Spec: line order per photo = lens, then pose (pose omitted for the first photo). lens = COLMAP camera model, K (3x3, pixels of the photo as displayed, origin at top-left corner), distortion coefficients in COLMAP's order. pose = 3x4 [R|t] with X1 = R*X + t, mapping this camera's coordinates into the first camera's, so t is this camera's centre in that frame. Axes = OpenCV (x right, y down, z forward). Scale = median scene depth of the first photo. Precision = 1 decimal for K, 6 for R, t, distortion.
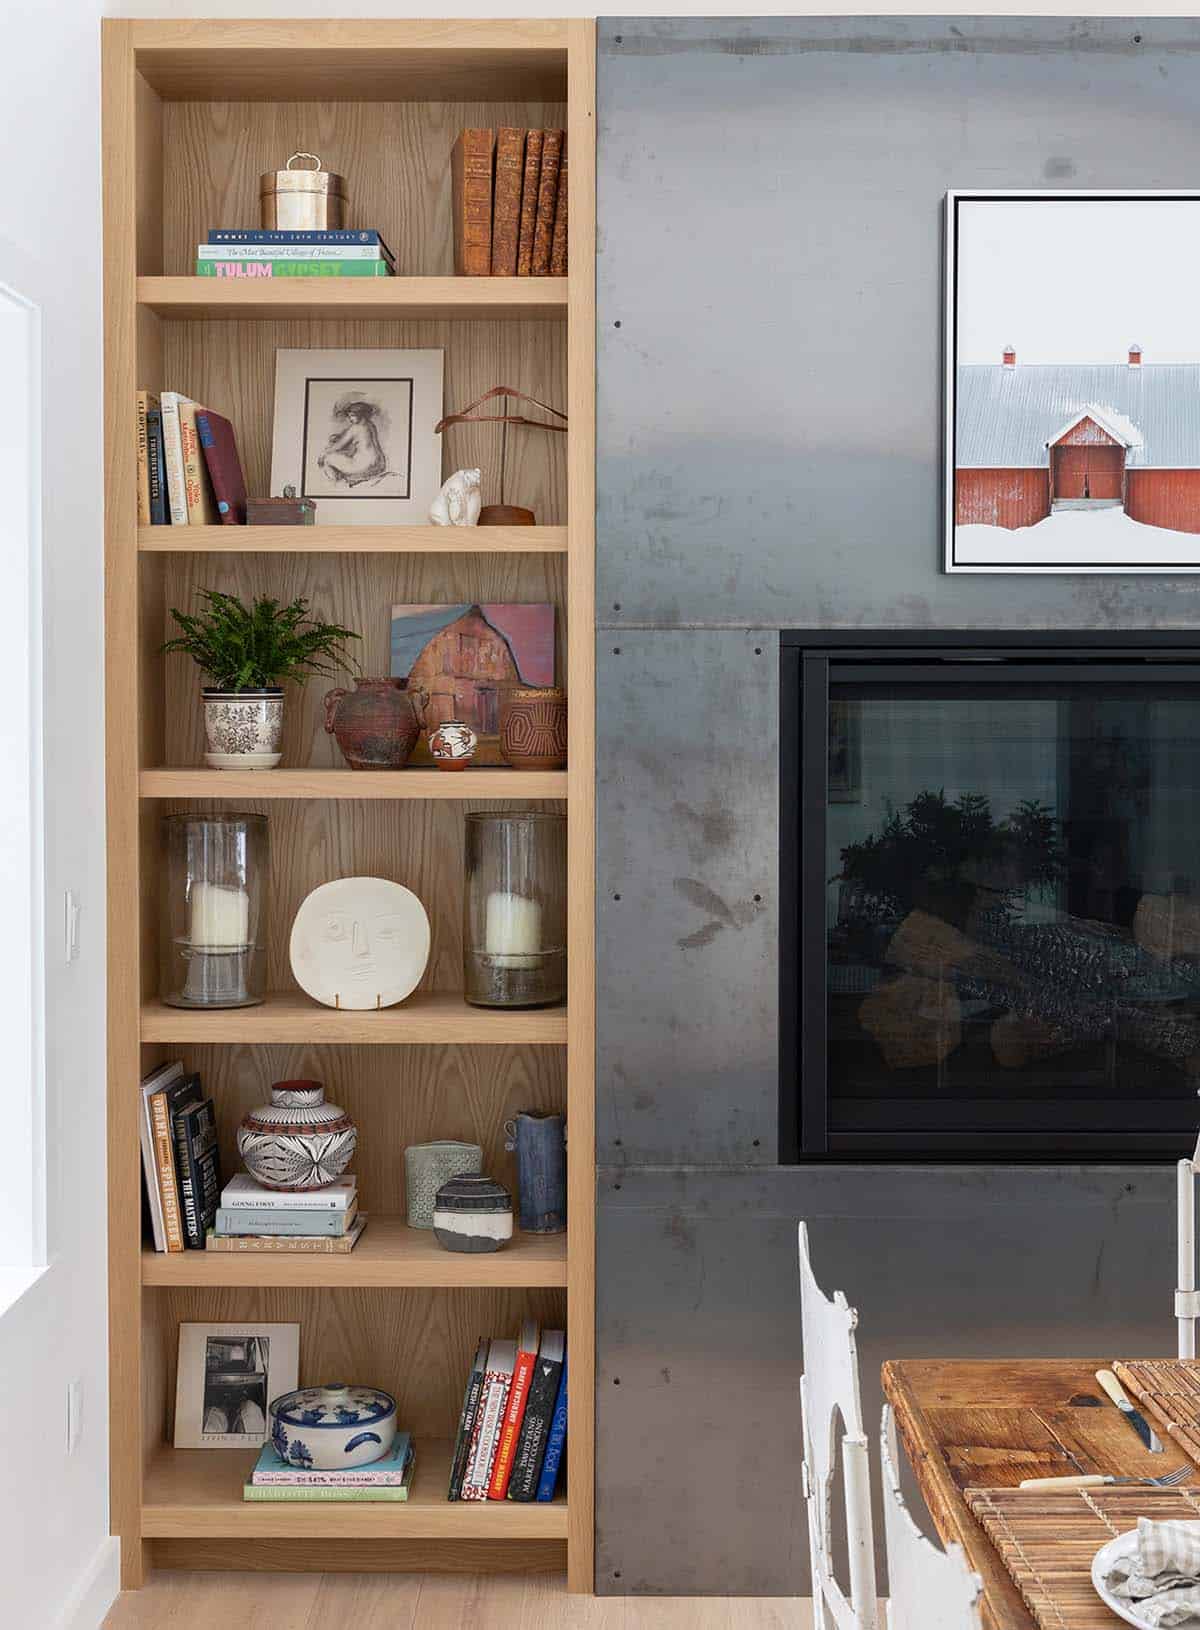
lens RADIAL K [[2420.6, 0, 614.9], [0, 2420.6, 806.1], [0, 0, 1]] dist [-0.007552, 0.000000]
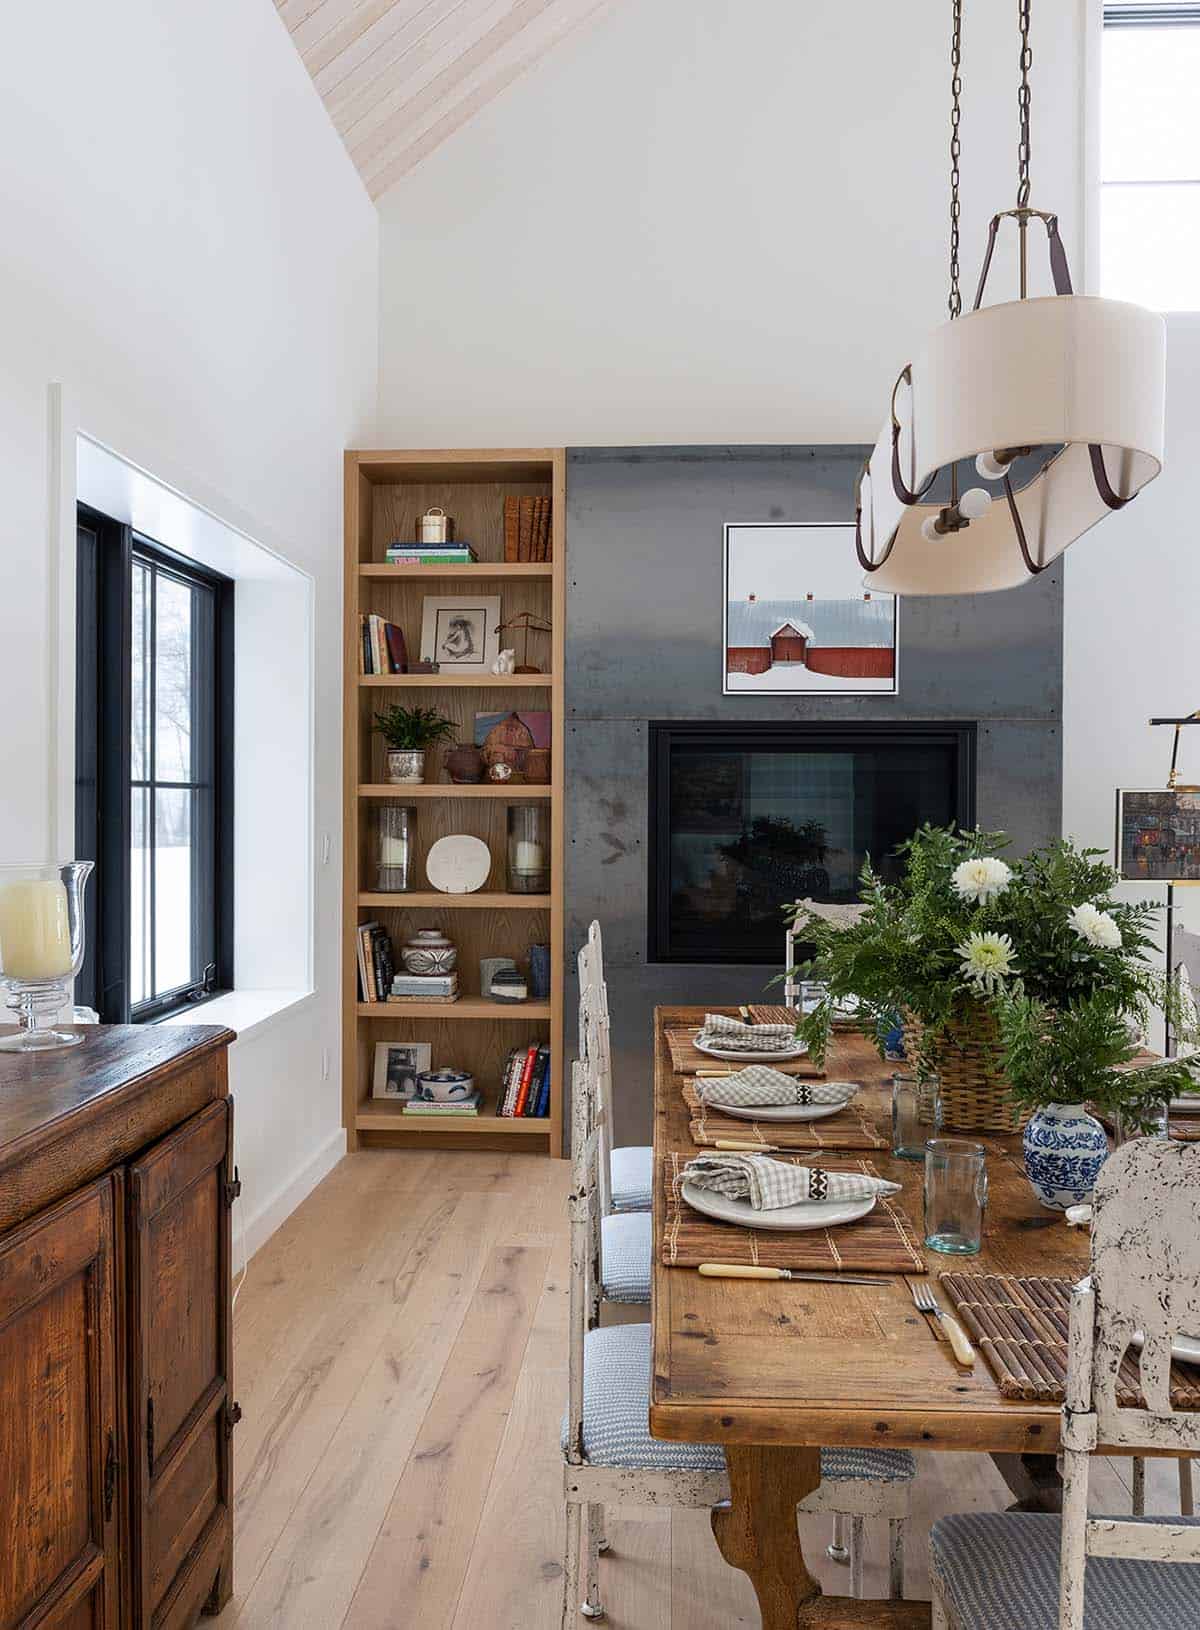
lens RADIAL K [[1302.0, 0, 605.9], [0, 1302.0, 774.5], [0, 0, 1]] dist [-0.012606, -0.014200]
pose [[0.999883, -0.002624, -0.015087, 0.046589], [0.001830, 0.998622, -0.052441, 0.038063], [0.015204, 0.052407, 0.998510, -0.181091]]
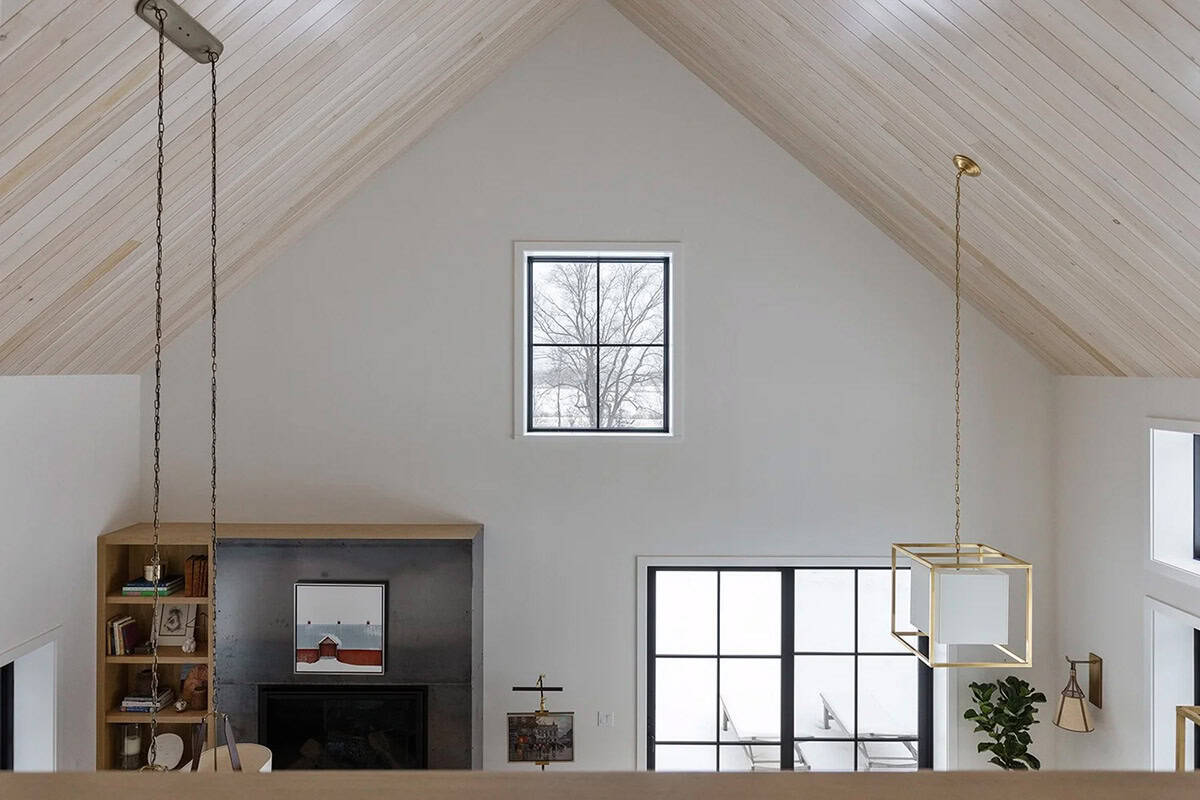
lens RADIAL K [[868.5, 0, 597.2], [0, 868.5, 359.5], [0, 0, 1]] dist [-0.004232, 0.005613]
pose [[0.999742, -0.005072, 0.022133, 0.633550], [0.005712, 0.999564, -0.028983, -0.597804], [-0.021976, 0.029102, 0.999335, -0.536829]]
